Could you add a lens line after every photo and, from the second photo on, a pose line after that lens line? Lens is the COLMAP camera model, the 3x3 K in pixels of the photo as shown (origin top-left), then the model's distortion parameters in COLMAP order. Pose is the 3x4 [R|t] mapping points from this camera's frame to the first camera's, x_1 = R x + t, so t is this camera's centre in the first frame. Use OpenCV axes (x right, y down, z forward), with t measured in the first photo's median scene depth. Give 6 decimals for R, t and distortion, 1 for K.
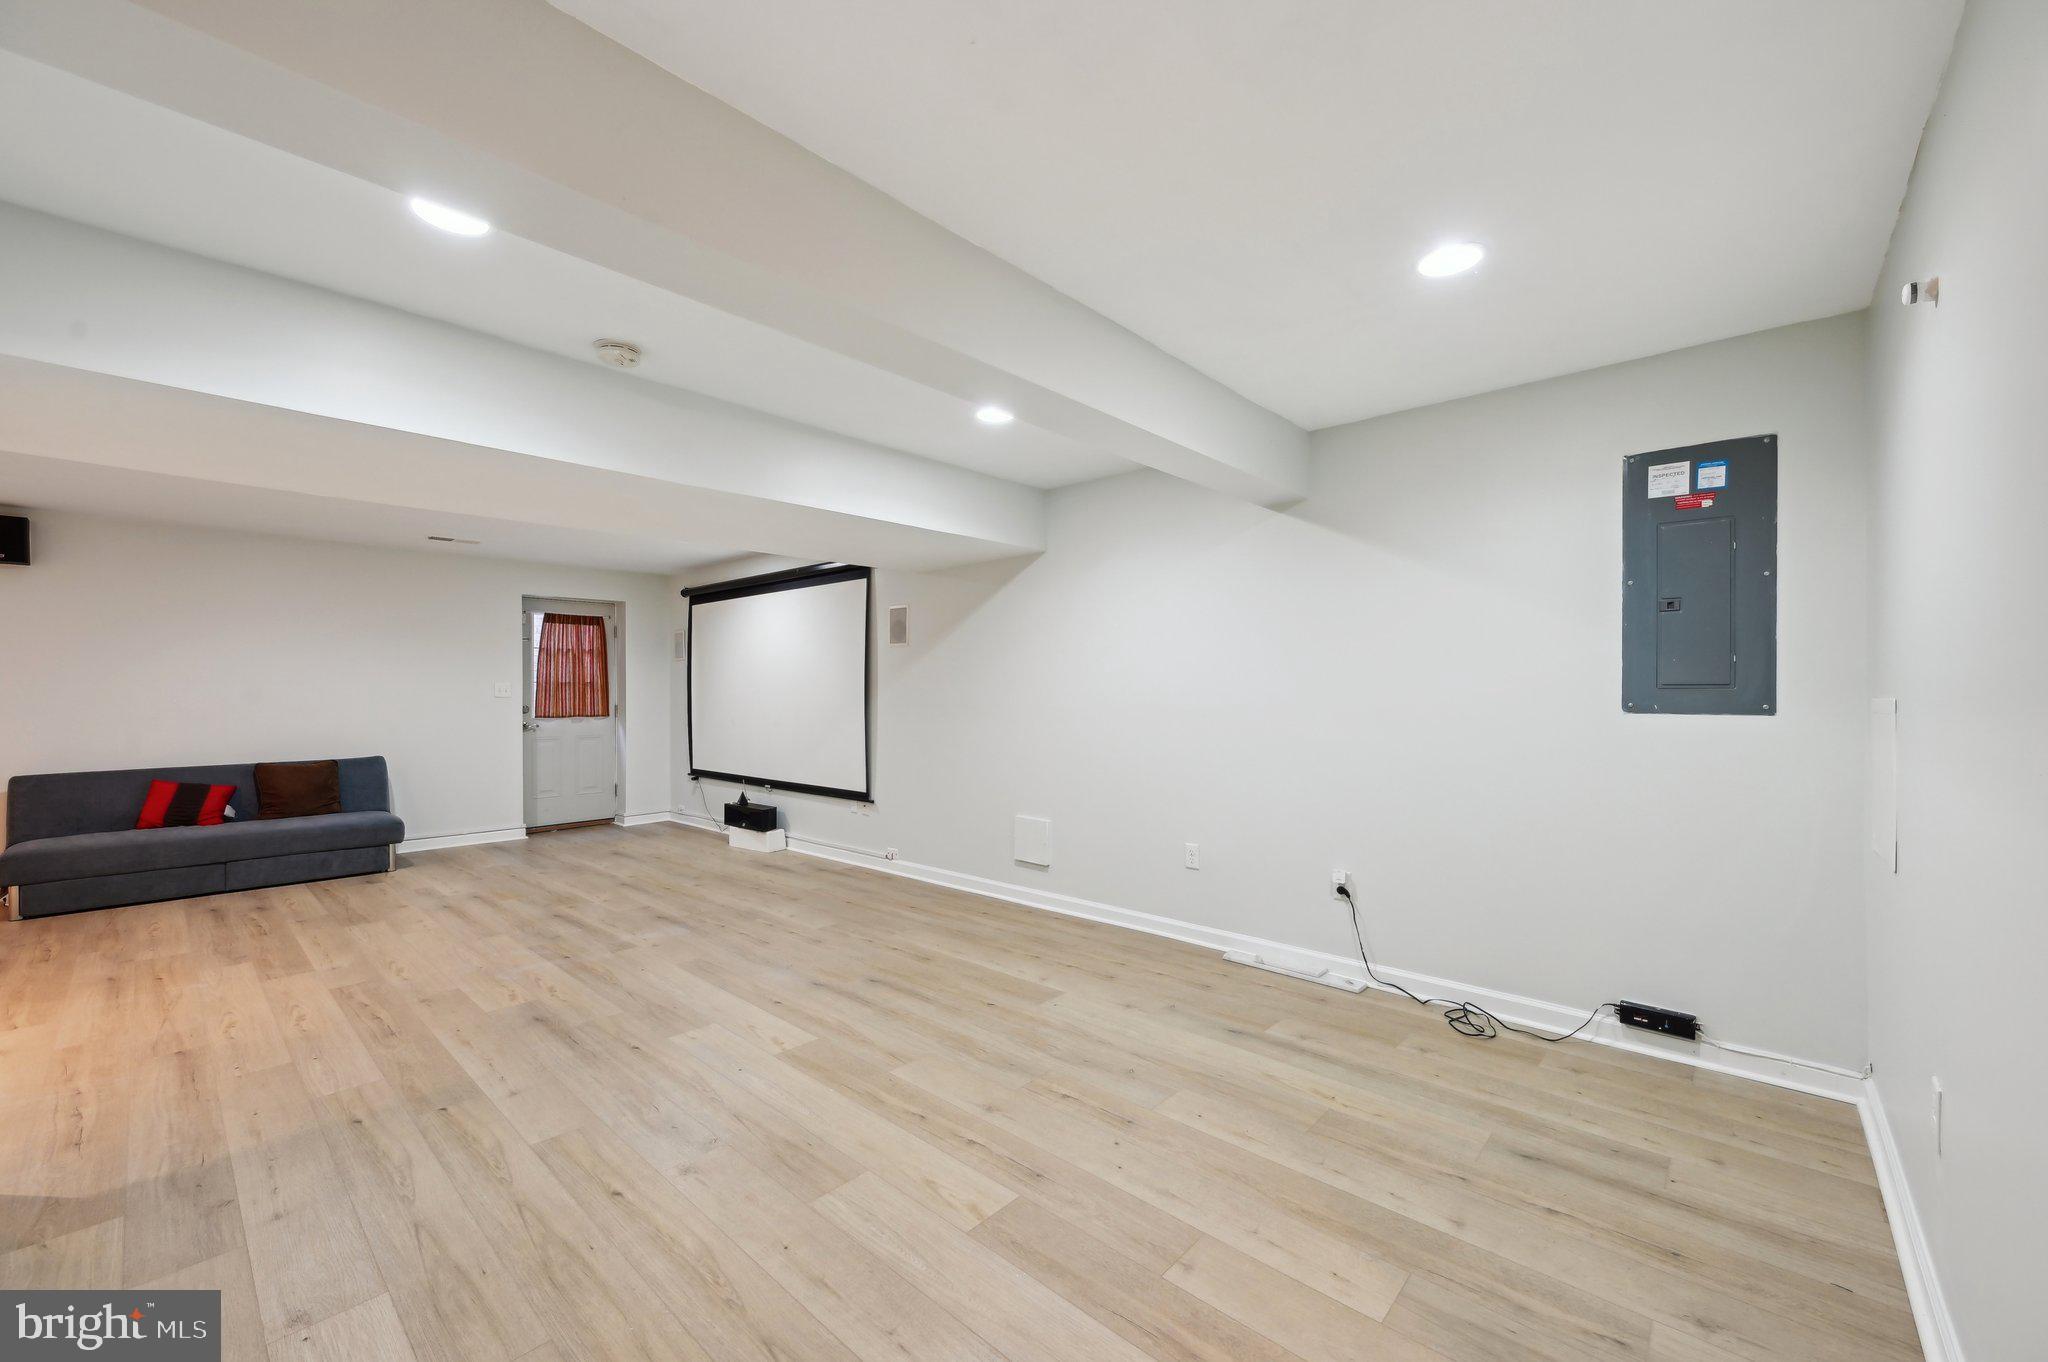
lens RADIAL K [[809.0, 0, 1030.8], [0, 809.0, 677.2], [0, 0, 1]] dist [-0.002137, 0.000527]
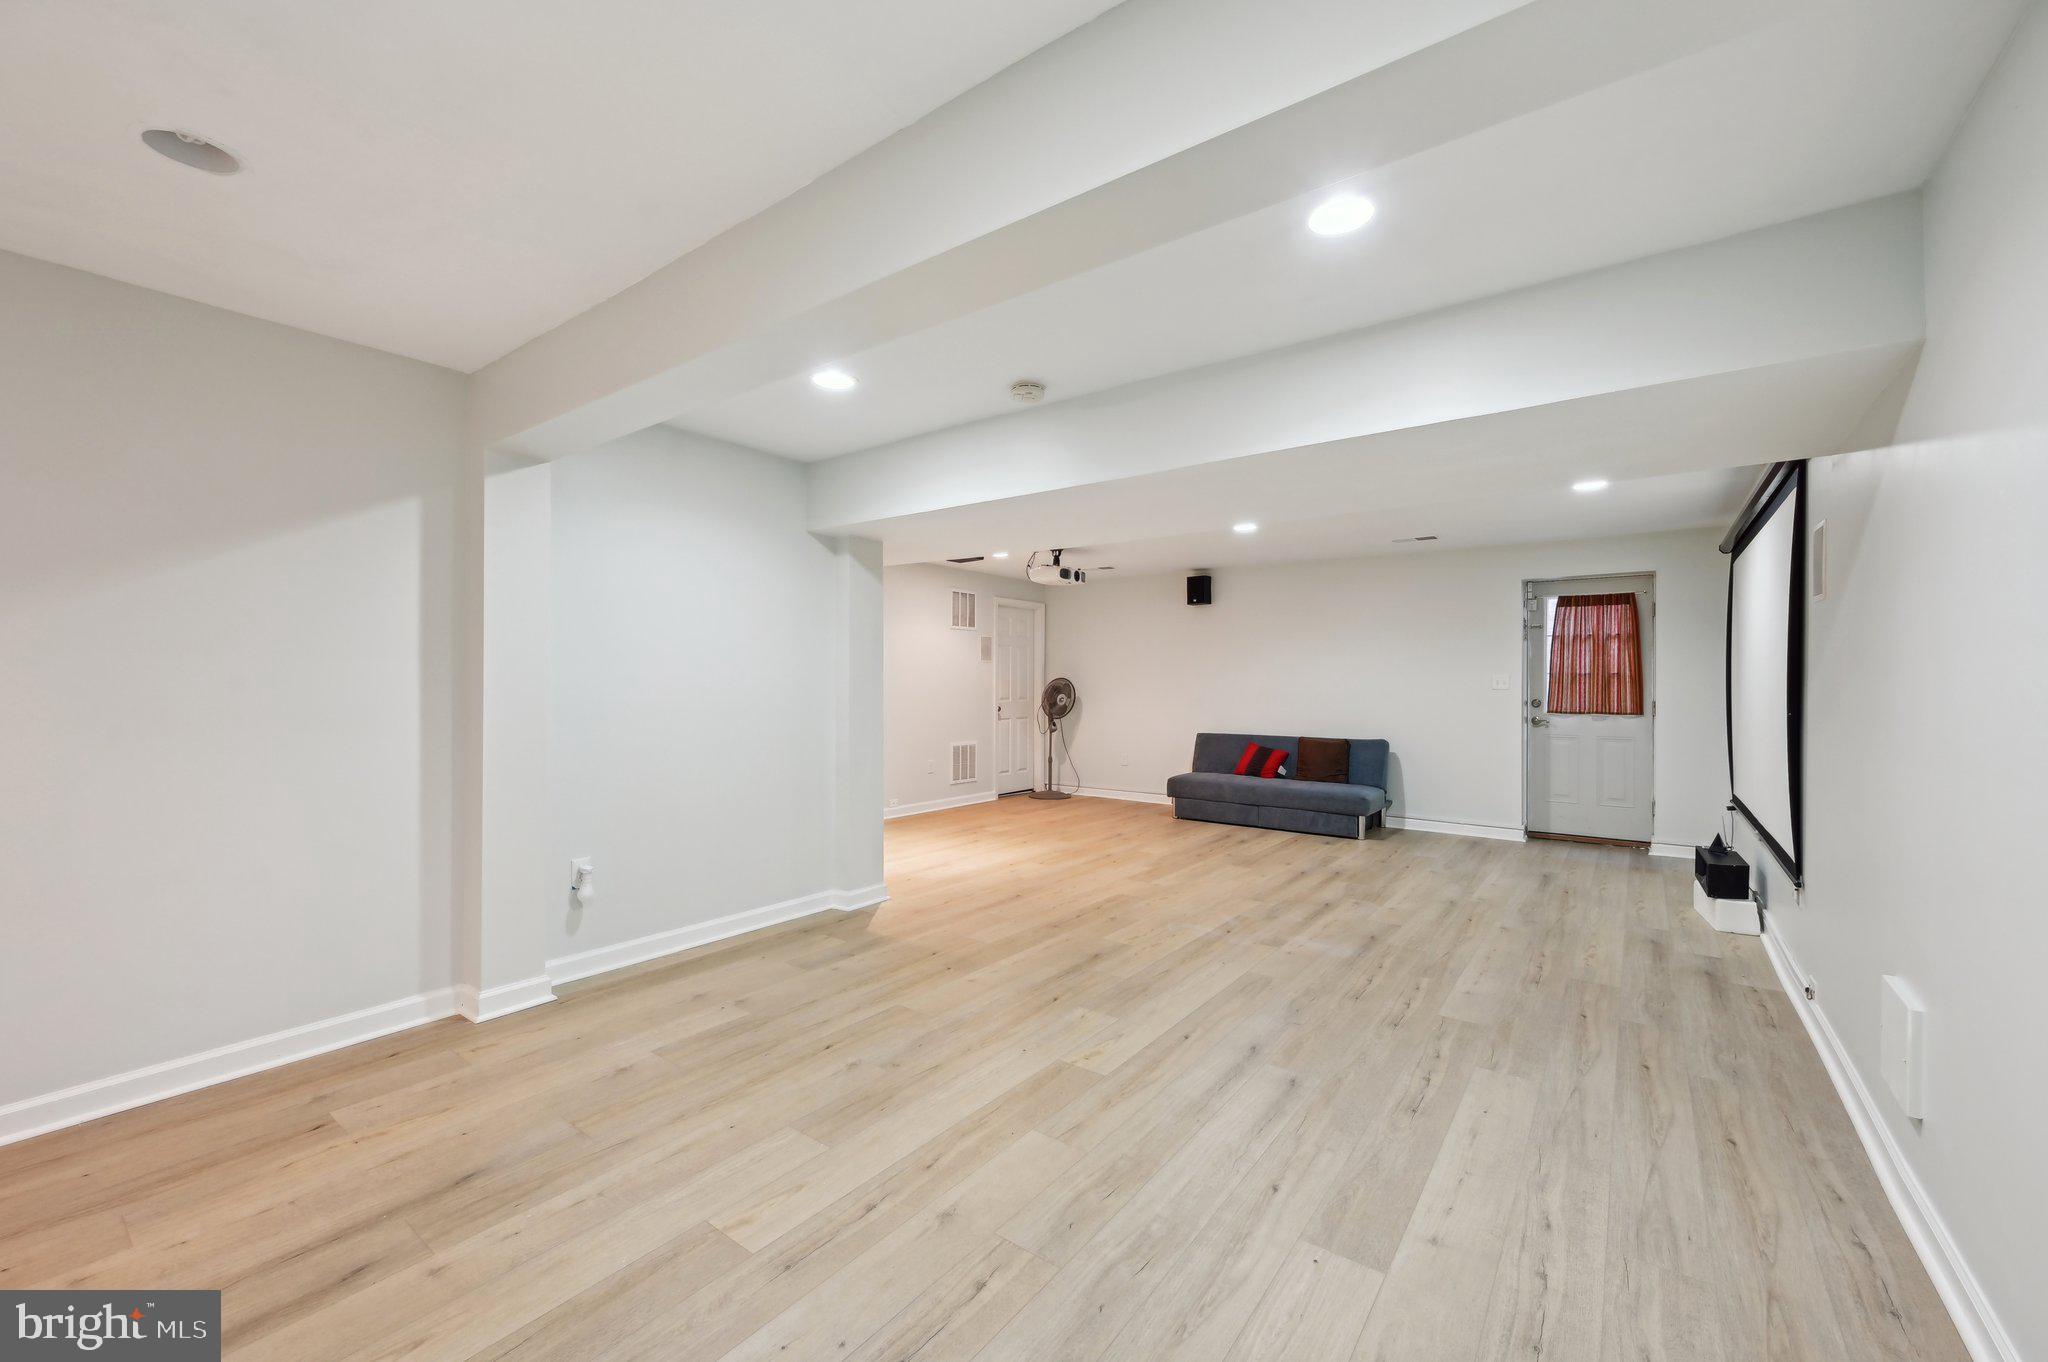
lens RADIAL K [[809.0, 0, 1031.5], [0, 809.0, 693.7], [0, 0, 1]] dist [-0.002137, 0.000527]
pose [[0.089136, 0.017390, -0.995868, 0.388654], [0.014494, 0.999719, 0.018754, 0.004953], [0.995914, -0.016105, 0.088858, 0.539060]]
